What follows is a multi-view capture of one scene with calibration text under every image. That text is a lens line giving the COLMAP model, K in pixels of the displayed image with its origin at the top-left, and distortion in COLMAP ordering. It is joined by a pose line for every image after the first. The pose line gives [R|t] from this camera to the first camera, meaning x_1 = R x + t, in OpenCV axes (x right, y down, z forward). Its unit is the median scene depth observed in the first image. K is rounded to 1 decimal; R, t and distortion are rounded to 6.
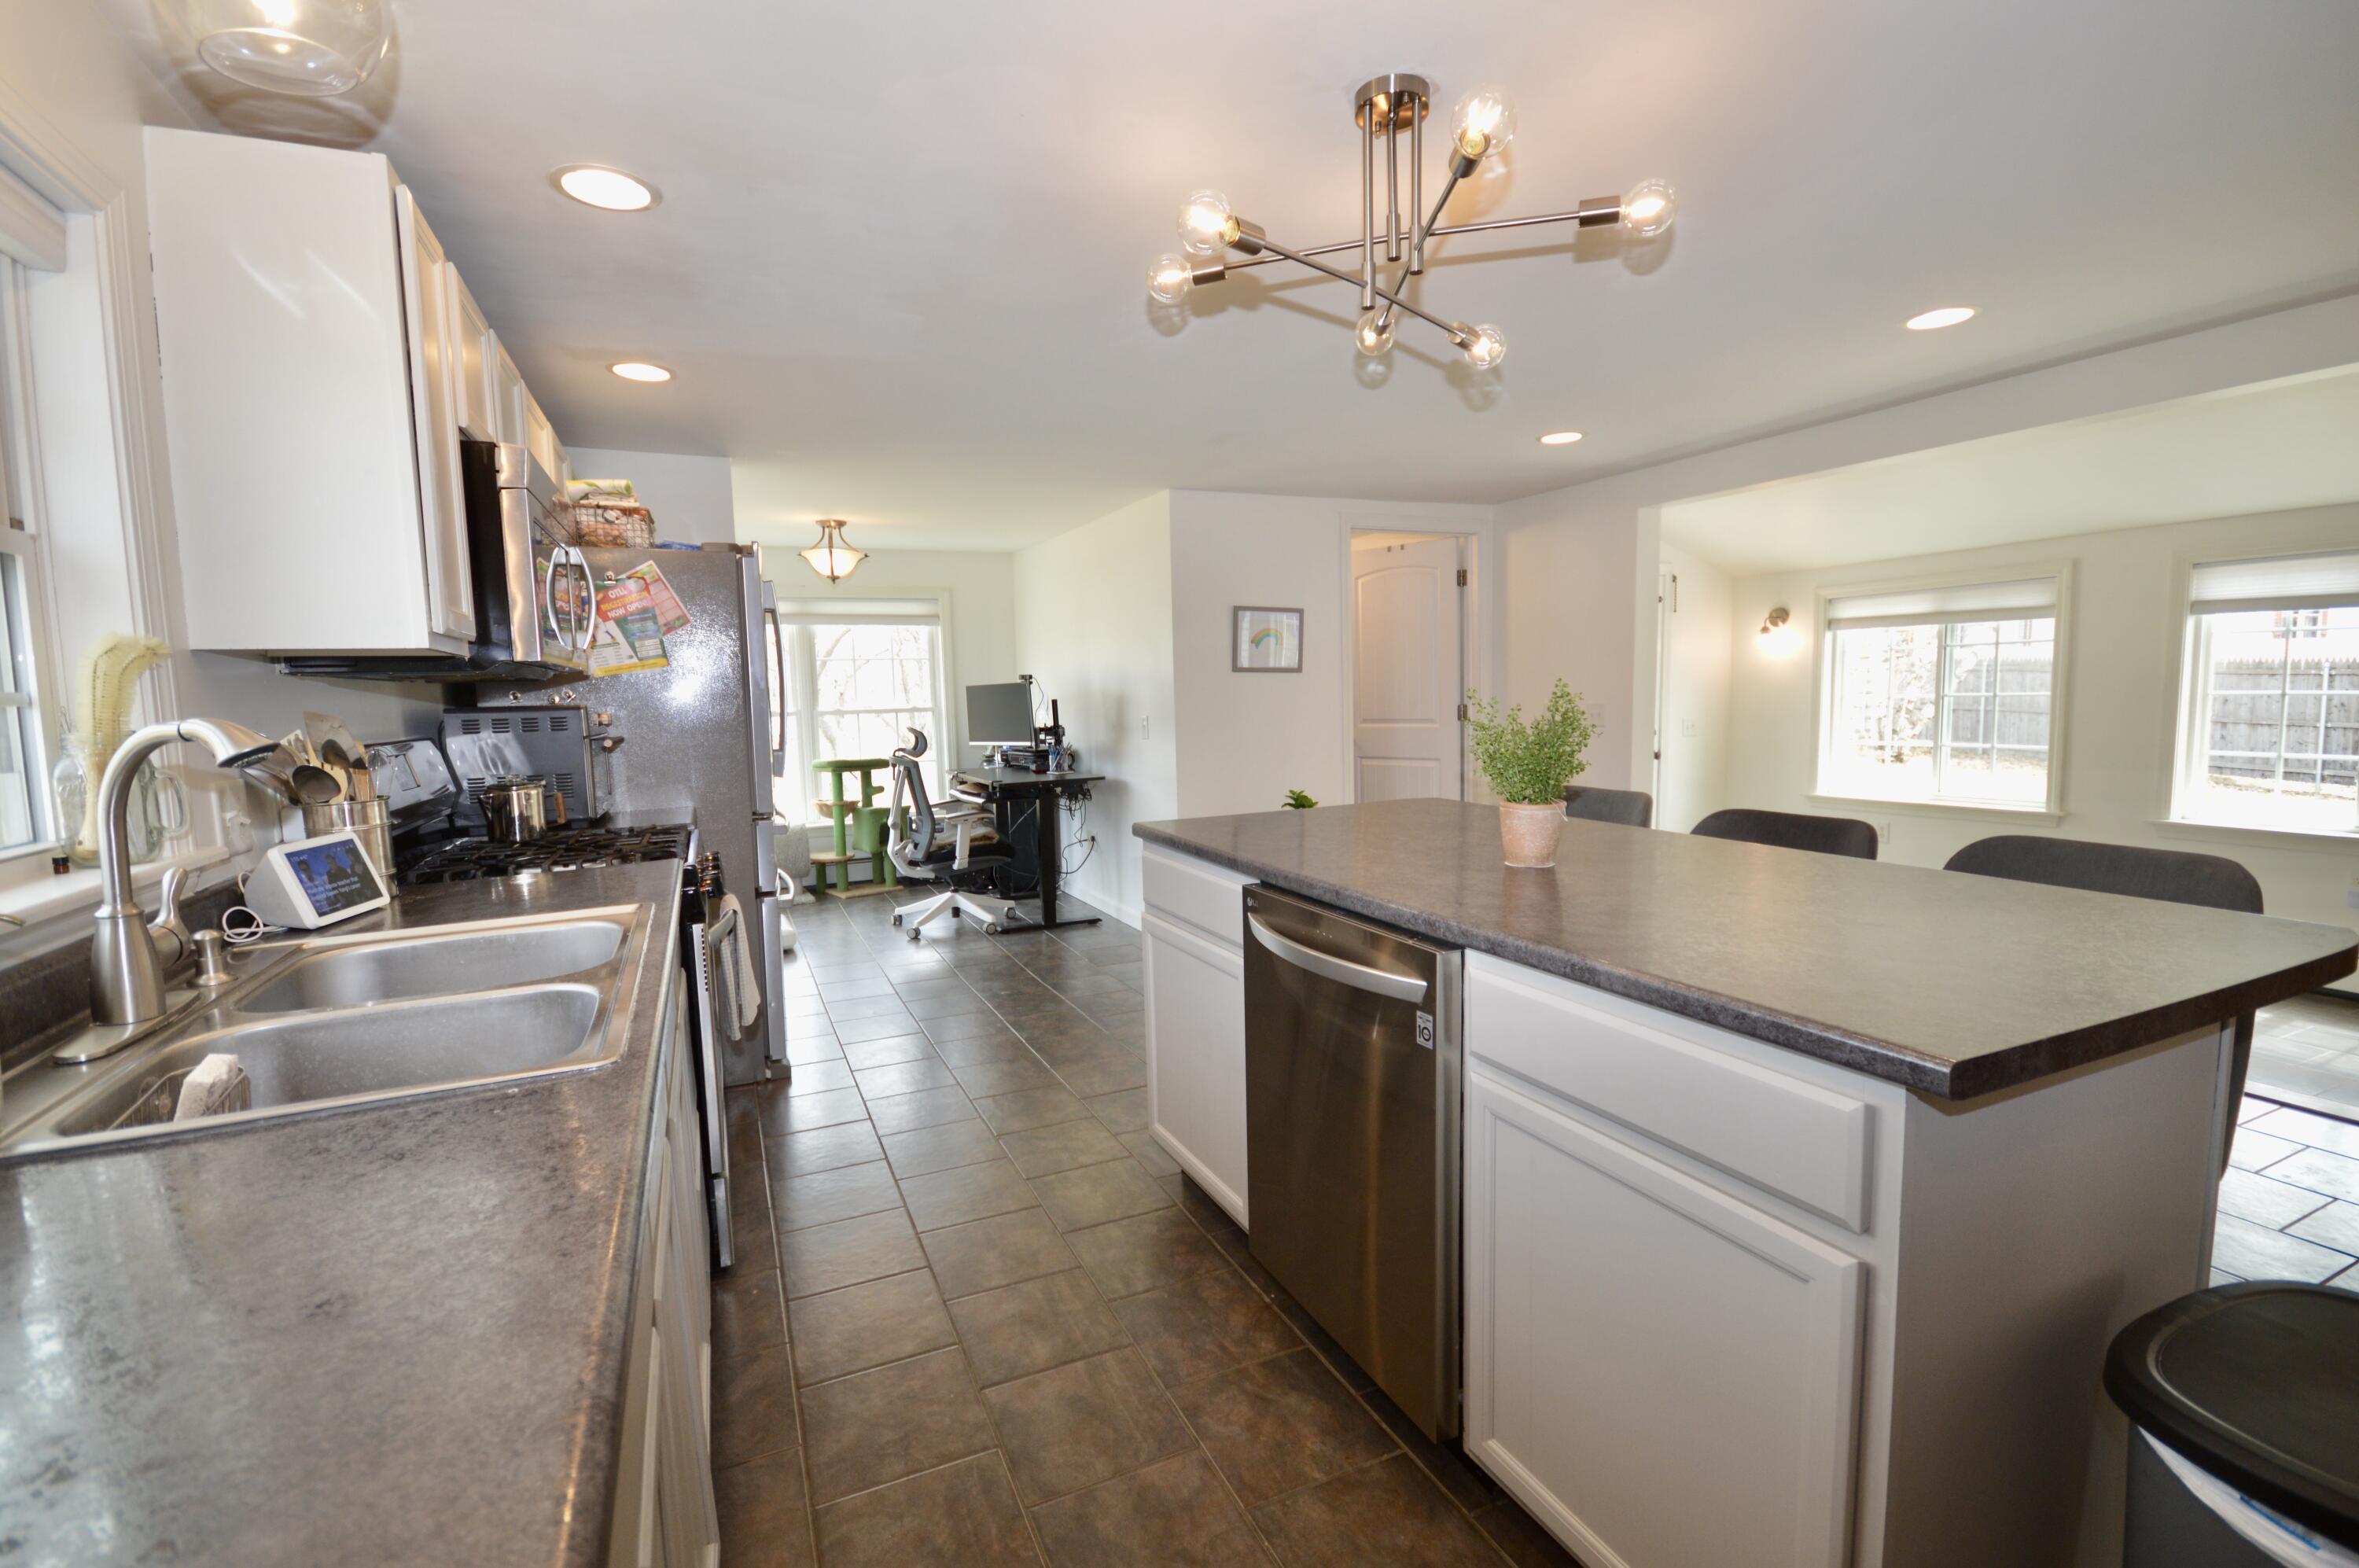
lens RADIAL K [[1050.8, 0, 1178.5], [0, 1050.8, 798.2], [0, 0, 1]] dist [-0.000125, -0.000583]
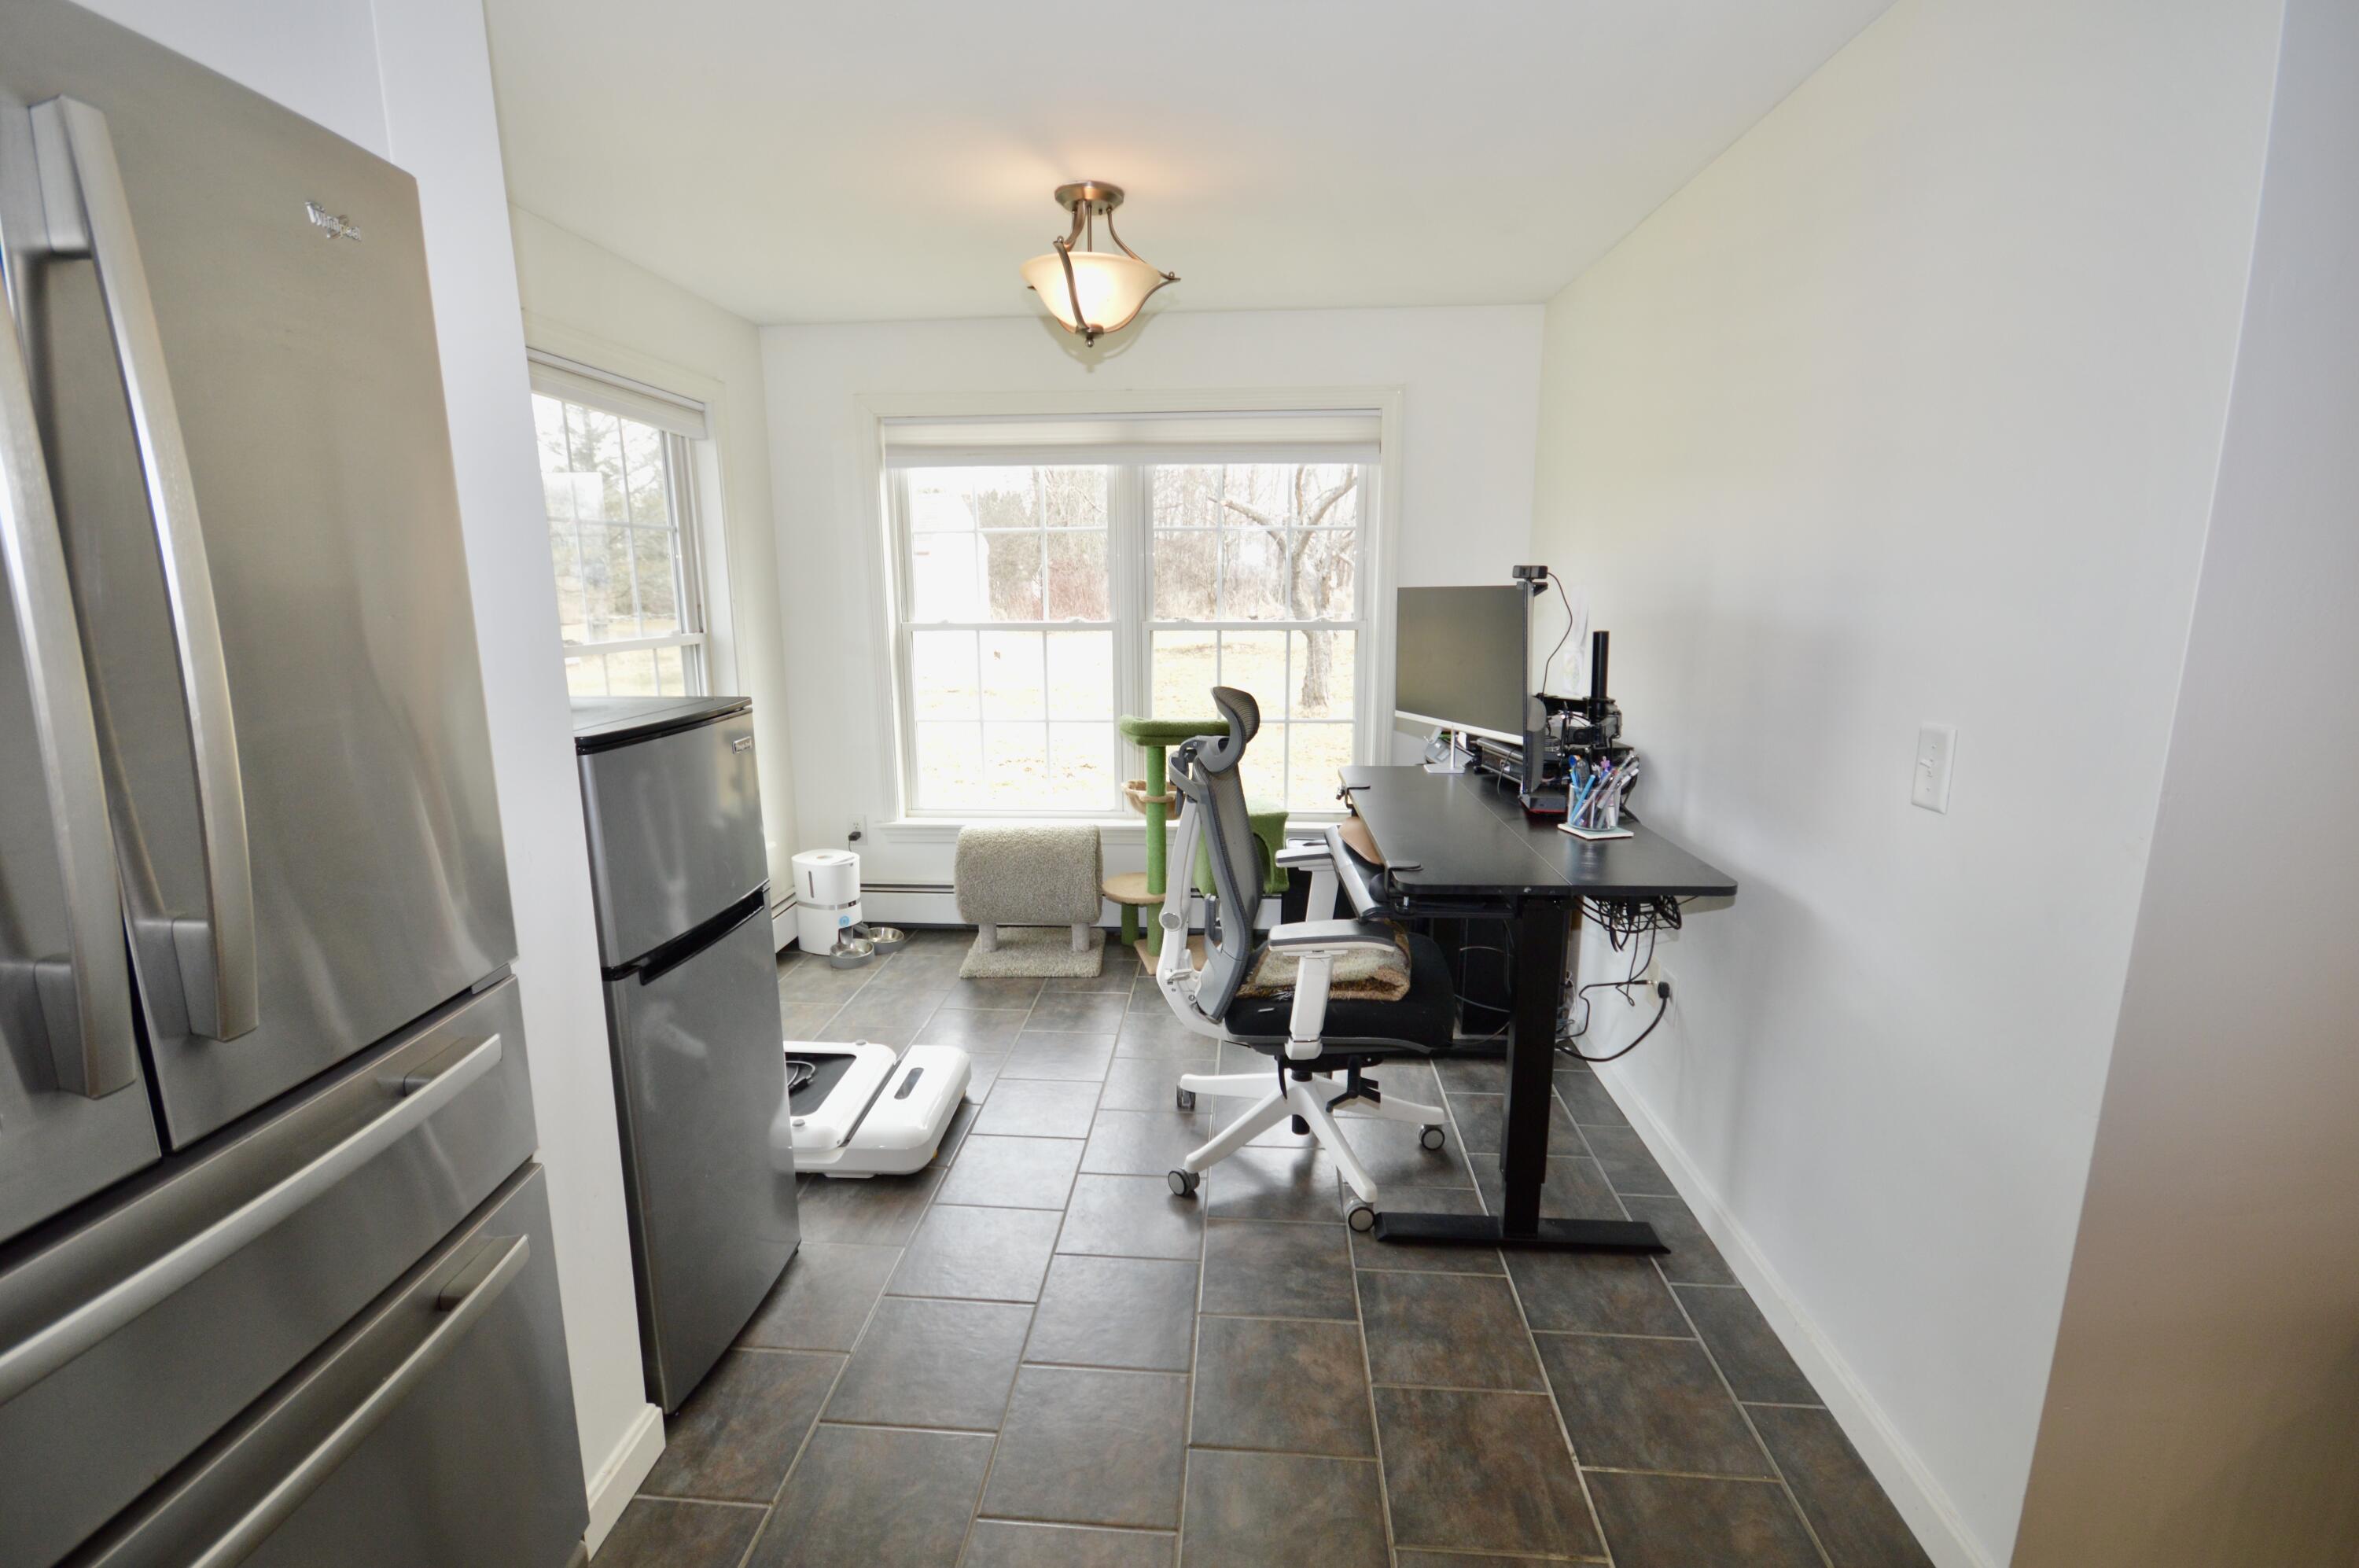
lens RADIAL K [[1050.8, 0, 1178.5], [0, 1050.8, 798.2], [0, 0, 1]] dist [-0.000125, -0.000583]
pose [[0.880442, 0.117479, -0.459369, -0.072695], [-0.066297, 0.989804, 0.126066, -0.074481], [0.469496, -0.080539, 0.879254, 0.601194]]
